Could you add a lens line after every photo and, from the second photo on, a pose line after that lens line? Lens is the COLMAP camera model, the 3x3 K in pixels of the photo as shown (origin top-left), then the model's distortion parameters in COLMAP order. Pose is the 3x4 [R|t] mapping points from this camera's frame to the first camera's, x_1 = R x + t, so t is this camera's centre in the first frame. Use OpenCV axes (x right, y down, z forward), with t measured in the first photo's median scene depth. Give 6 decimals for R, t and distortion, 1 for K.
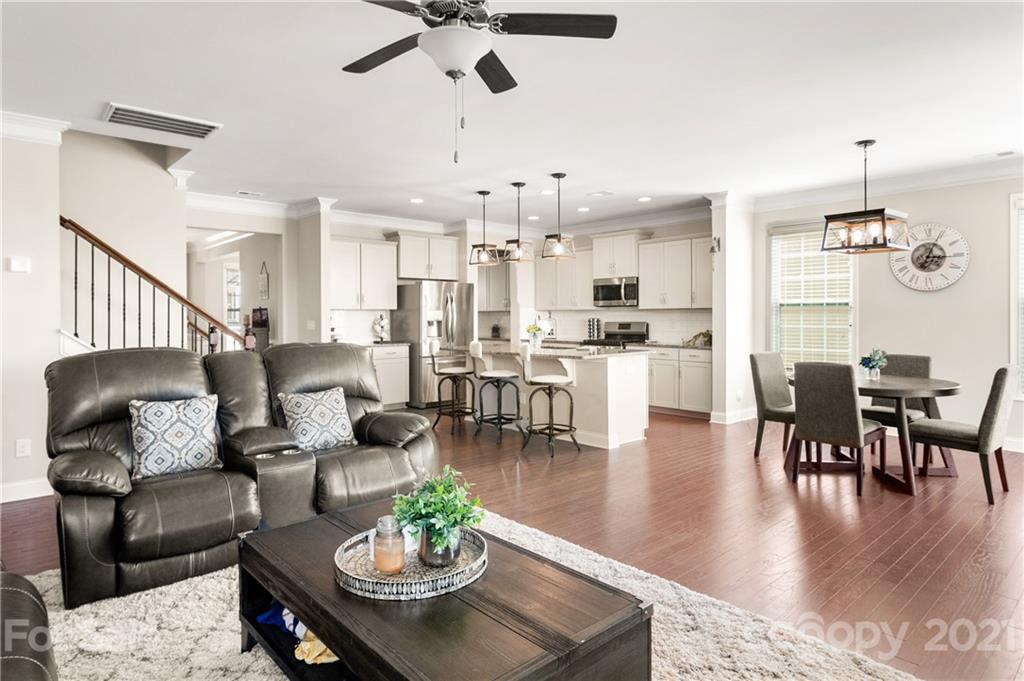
lens RADIAL K [[576.3, 0, 510.4], [0, 576.3, 332.0], [0, 0, 1]] dist [-0.002652, -0.001461]
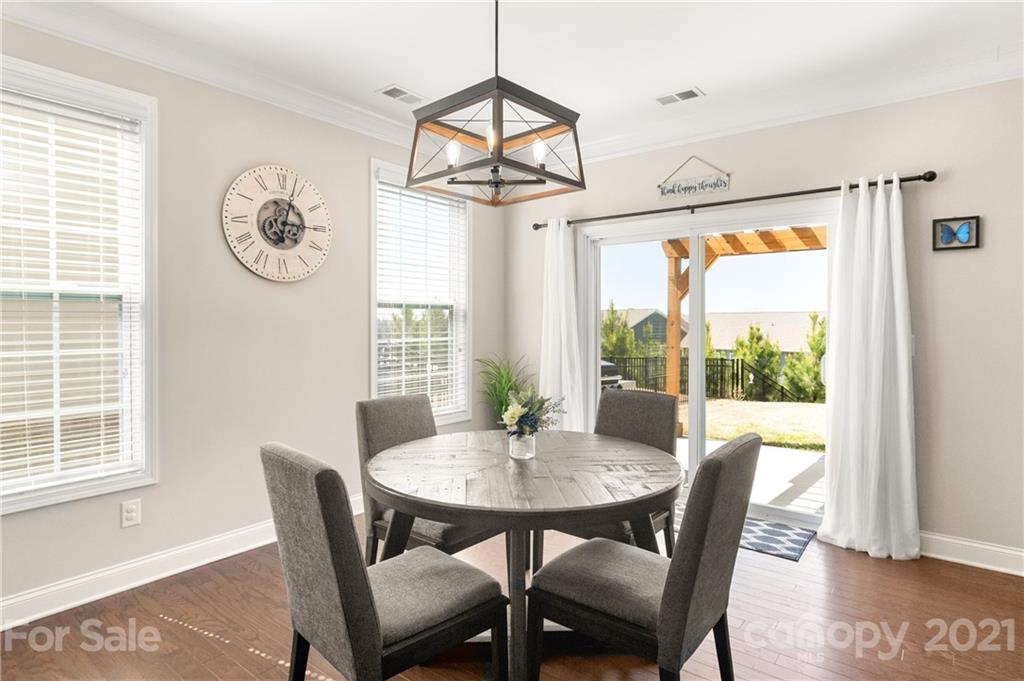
lens RADIAL K [[553.0, 0, 514.3], [0, 553.0, 330.8], [0, 0, 1]] dist [0.004550, -0.003699]
pose [[-0.158339, -0.015253, 0.987267, 0.095880], [0.026918, 0.999442, 0.019758, -0.019214], [-0.987018, 0.029703, -0.157841, 0.610643]]
